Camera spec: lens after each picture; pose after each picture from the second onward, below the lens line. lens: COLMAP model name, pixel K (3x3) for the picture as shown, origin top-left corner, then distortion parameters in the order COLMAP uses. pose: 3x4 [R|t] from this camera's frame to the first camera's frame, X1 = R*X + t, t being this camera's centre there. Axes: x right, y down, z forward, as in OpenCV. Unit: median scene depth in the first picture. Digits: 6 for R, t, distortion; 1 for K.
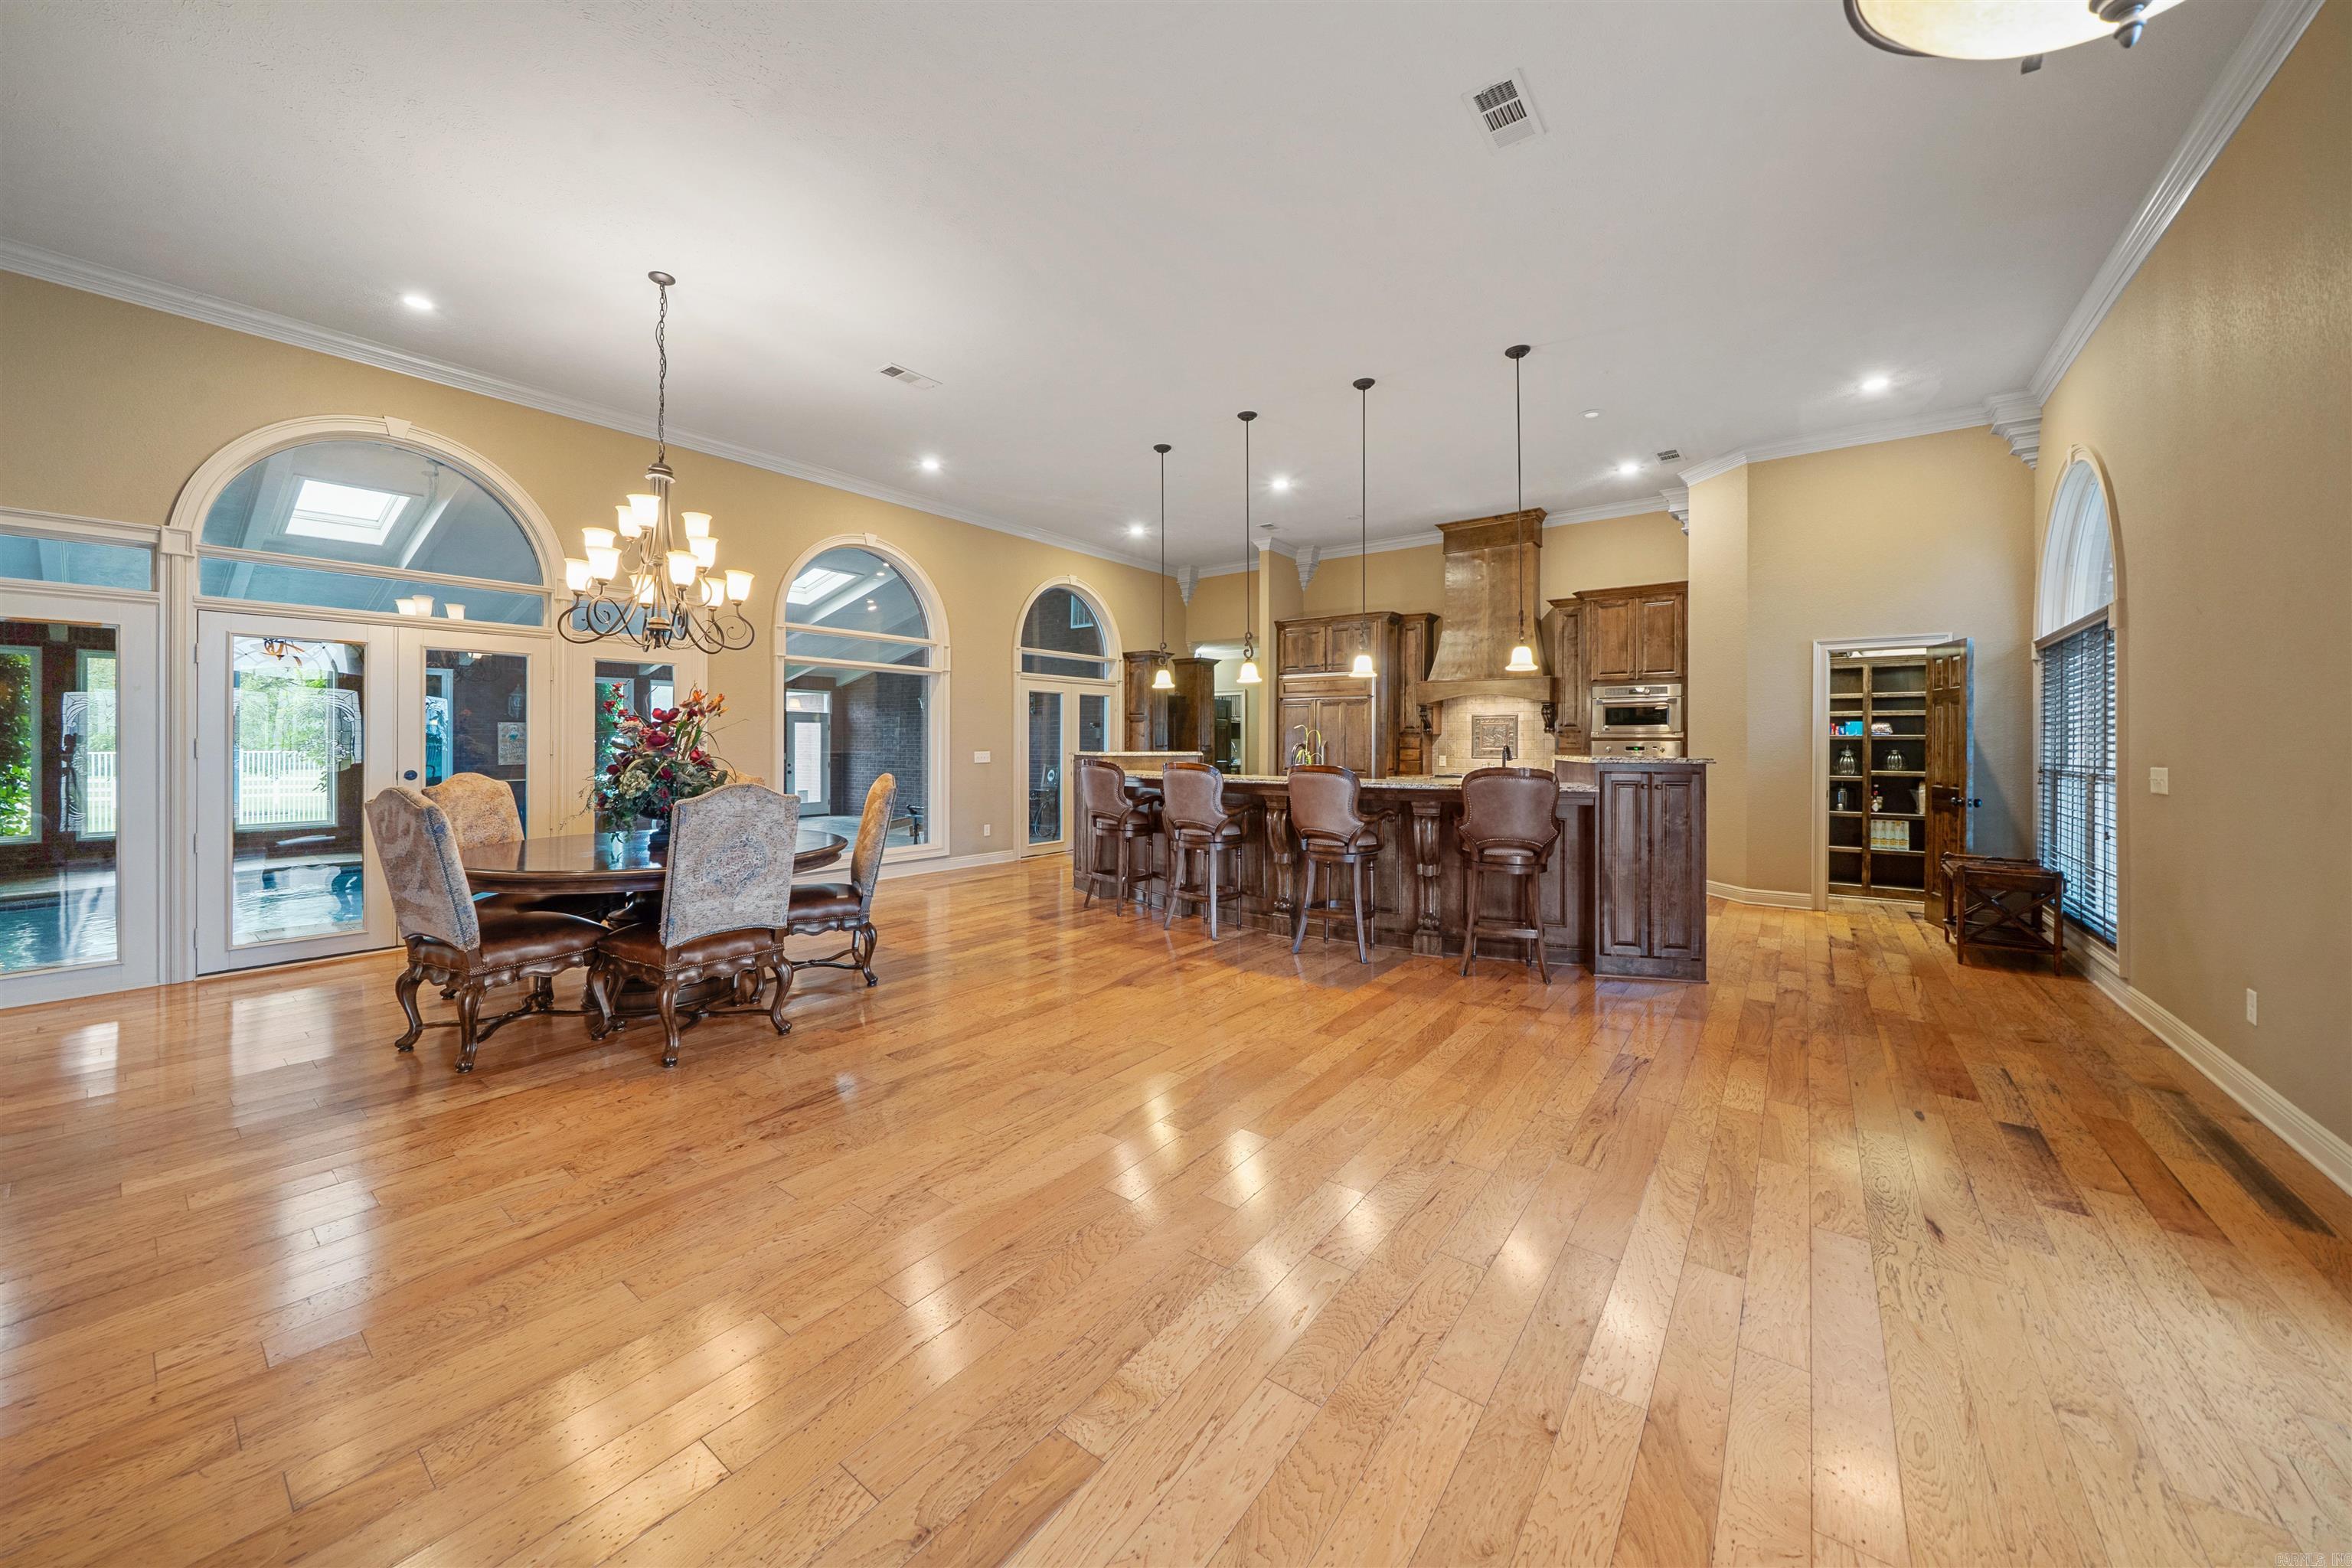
lens RADIAL K [[845.3, 0, 1151.0], [0, 845.3, 732.8], [0, 0, 1]] dist [-0.001420, -0.000061]
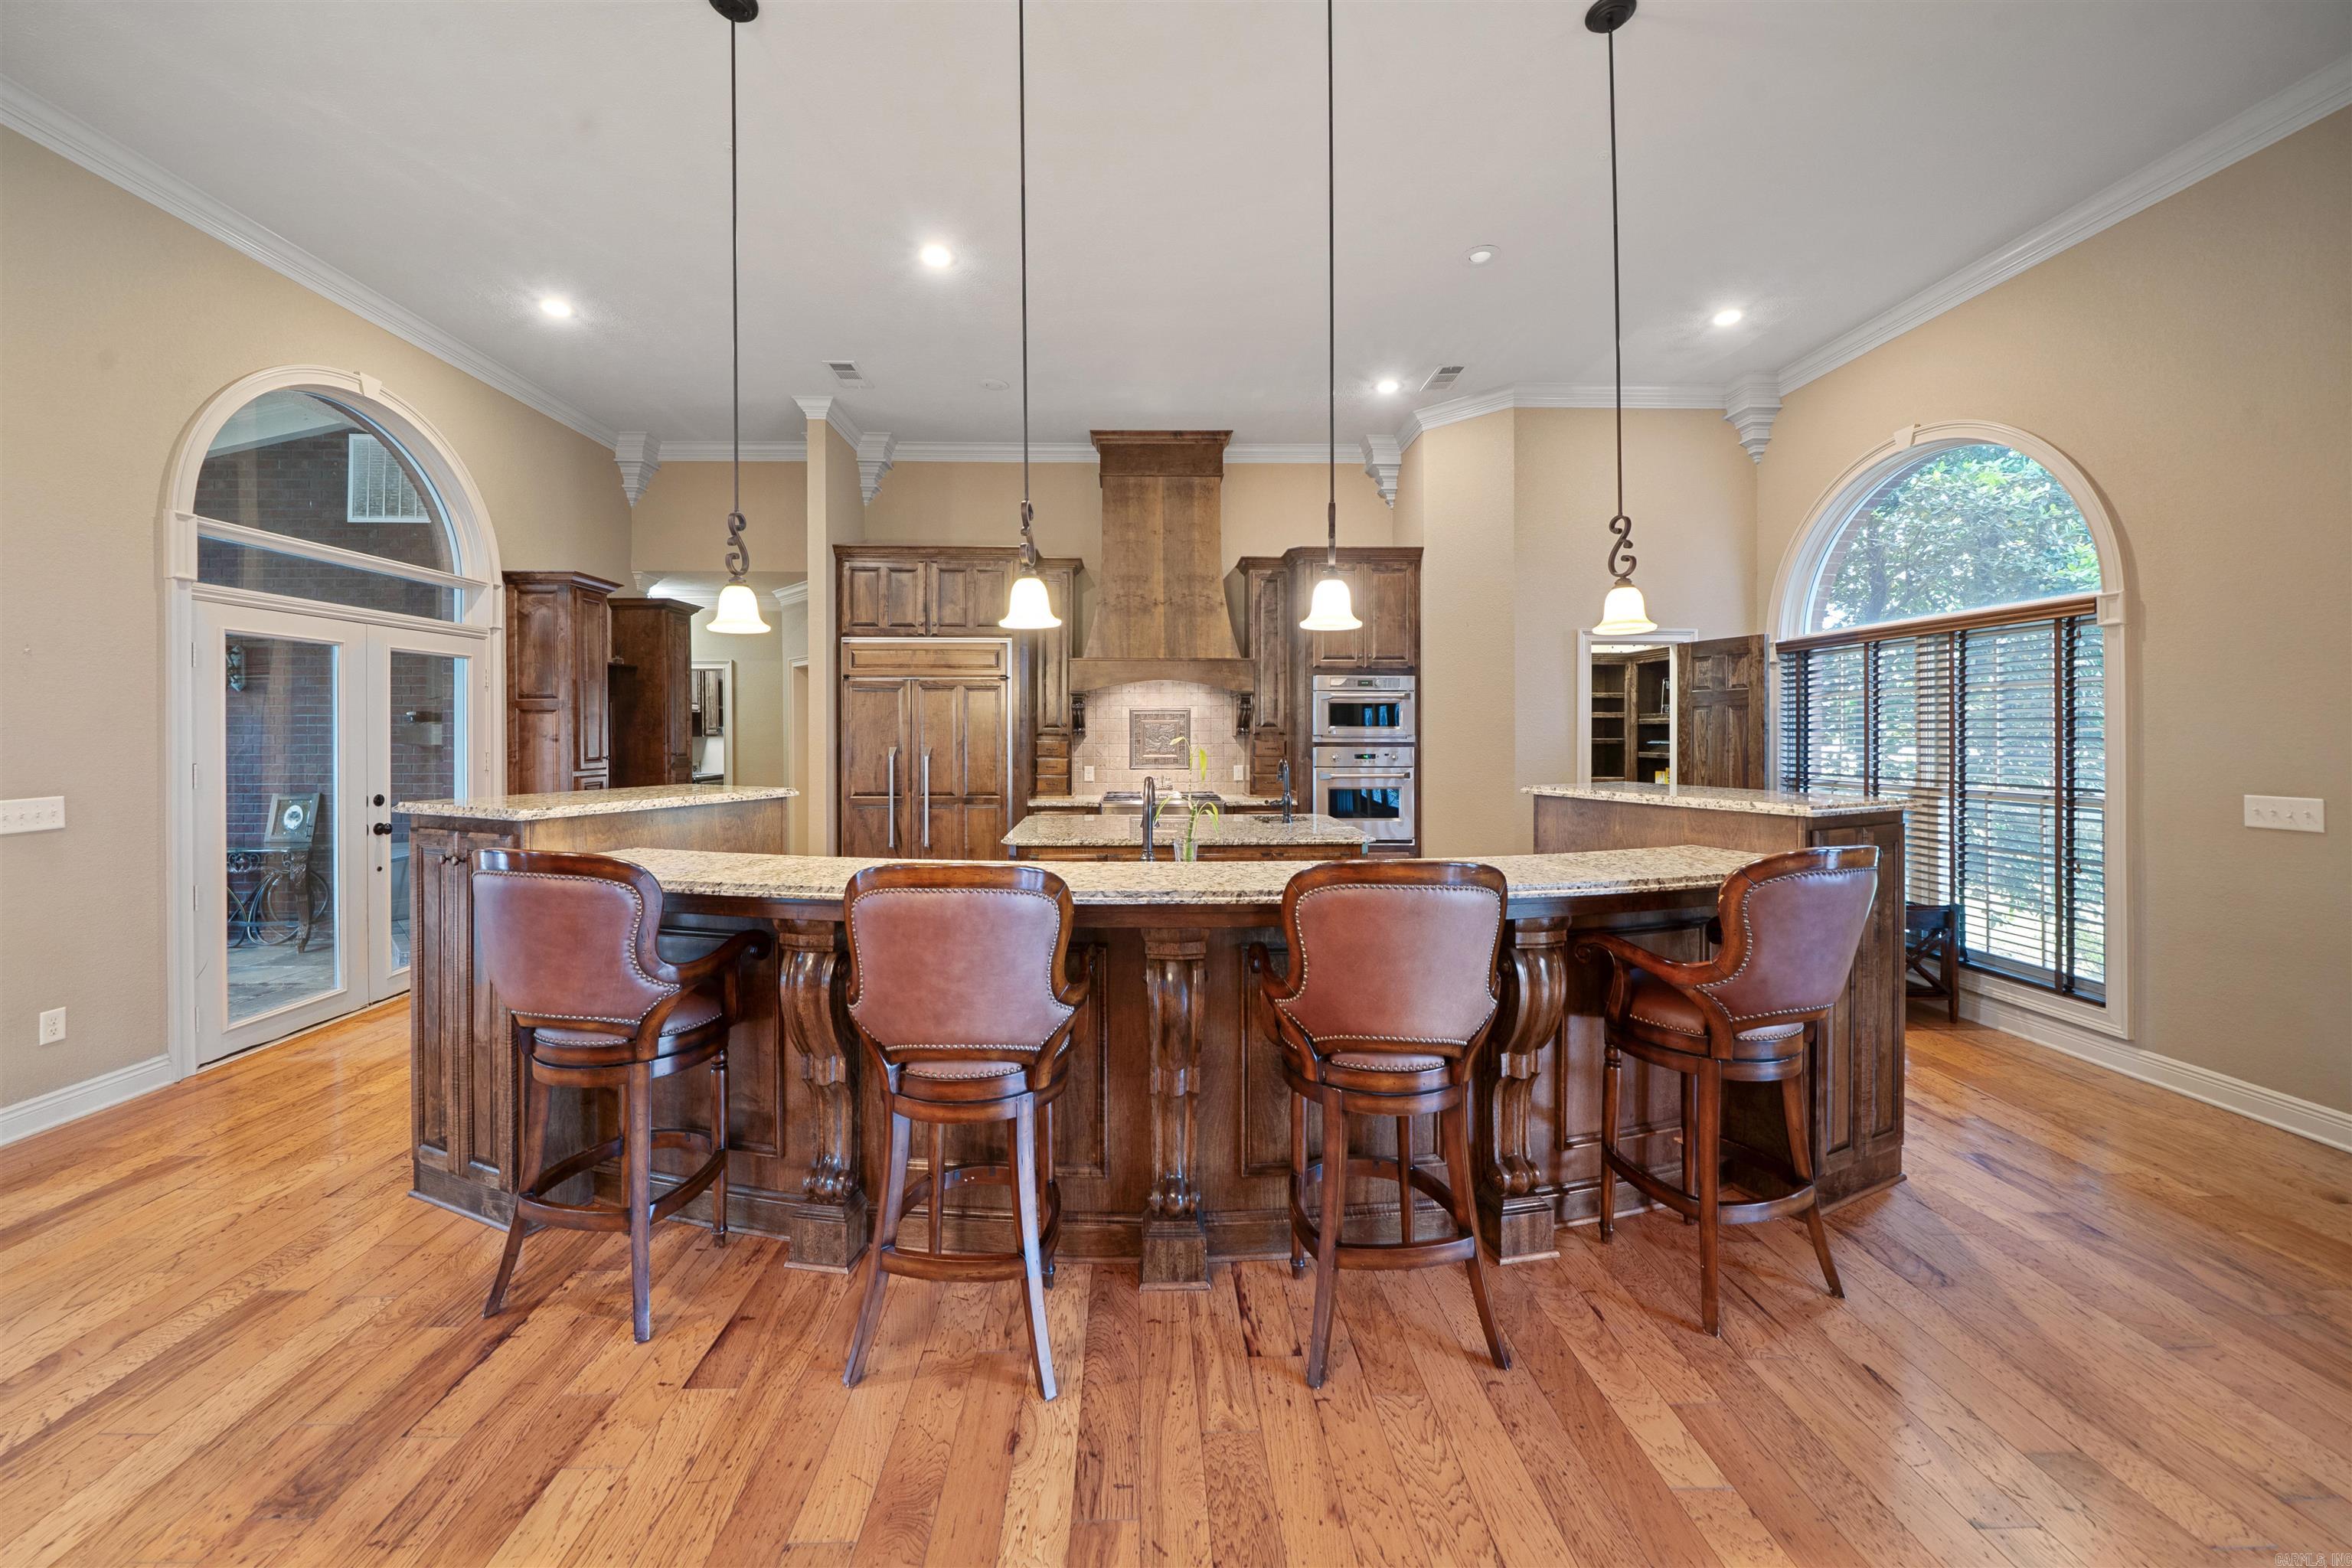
lens RADIAL K [[845.3, 0, 1151.0], [0, 845.3, 732.8], [0, 0, 1]] dist [-0.001420, -0.000061]
pose [[0.774692, -0.003050, 0.632331, -0.061121], [-0.005427, 0.999919, 0.011473, -0.009378], [-0.632315, -0.012320, 0.774613, 0.444924]]
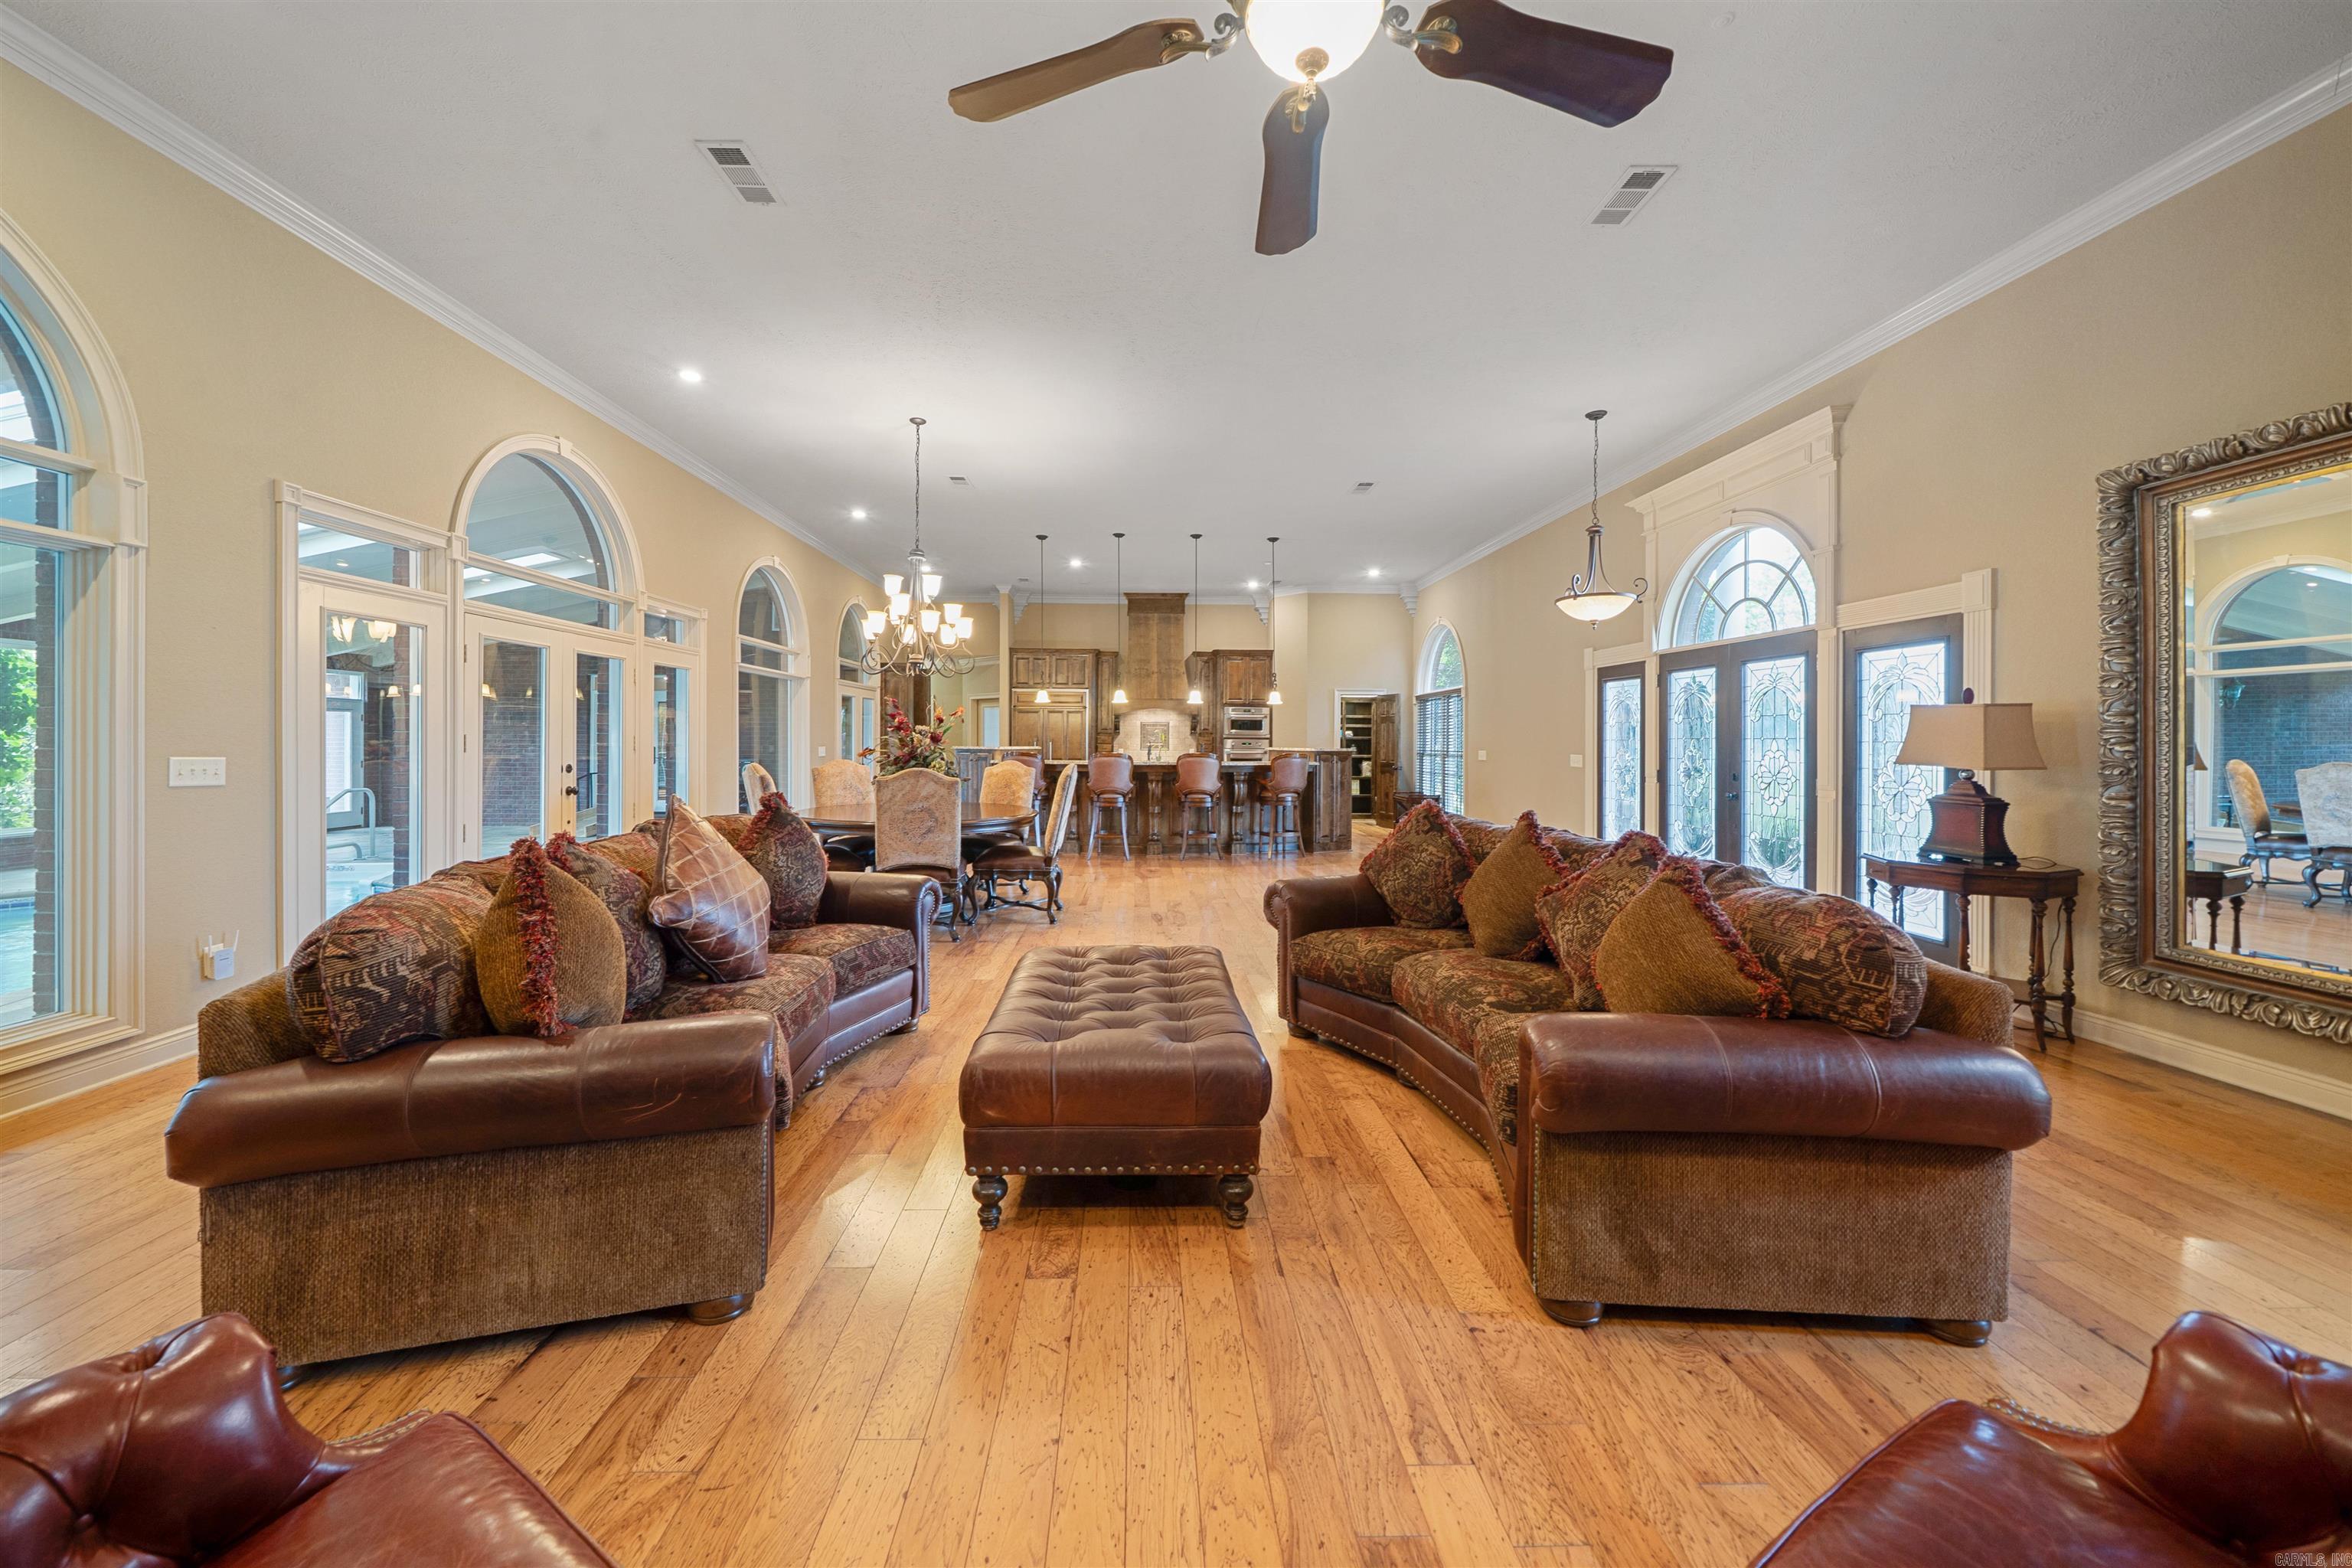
lens RADIAL K [[845.3, 0, 1151.0], [0, 845.3, 732.8], [0, 0, 1]] dist [-0.001420, -0.000061]
pose [[0.775045, 0.006750, 0.631870, -0.572310], [-0.011653, 0.999926, 0.003612, -0.006405], [-0.631799, -0.010162, 0.775066, -0.184382]]
